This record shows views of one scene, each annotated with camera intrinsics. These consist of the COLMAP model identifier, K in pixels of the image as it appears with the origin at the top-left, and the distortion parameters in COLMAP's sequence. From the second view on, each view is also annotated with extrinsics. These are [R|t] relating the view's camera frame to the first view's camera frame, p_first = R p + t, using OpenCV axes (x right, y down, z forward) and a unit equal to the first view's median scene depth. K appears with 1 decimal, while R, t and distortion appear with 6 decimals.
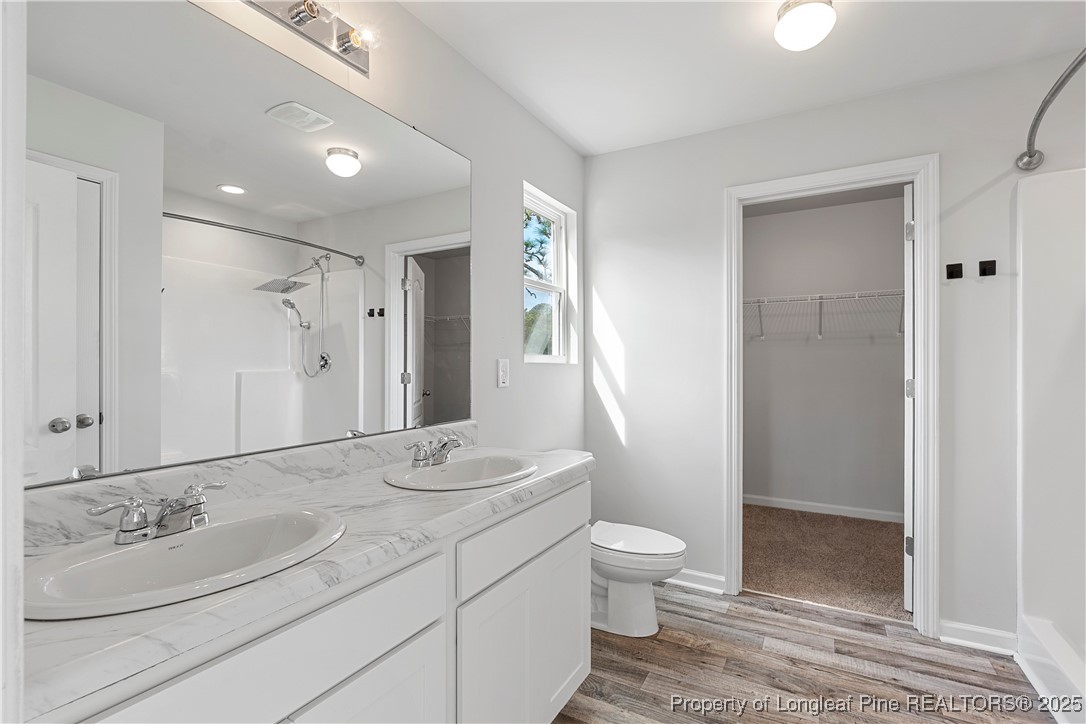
lens RADIAL K [[497.3, 0, 545.8], [0, 497.3, 361.5], [0, 0, 1]] dist [-0.000724, 0.000102]
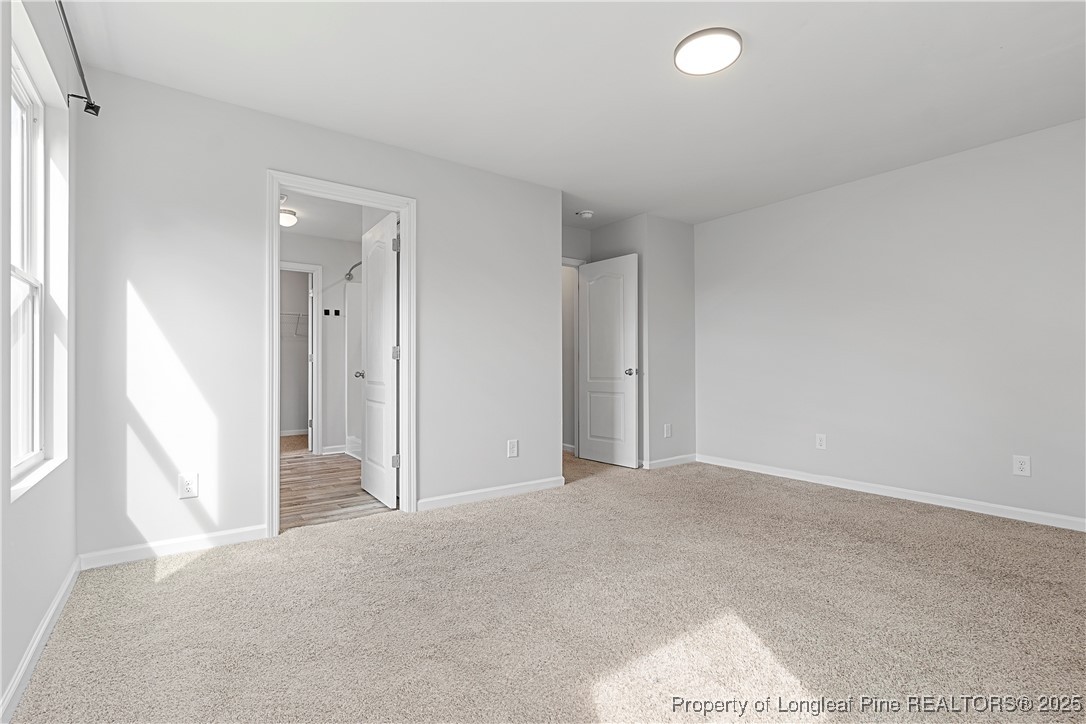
lens RADIAL K [[497.3, 0, 542.8], [0, 497.3, 362.4], [0, 0, 1]] dist [-0.000724, 0.000102]
pose [[0.458786, 0.002752, 0.888543, -0.998655], [-0.004112, 0.999991, -0.000974, 0.084374], [-0.888537, -0.003207, 0.458793, -1.232290]]
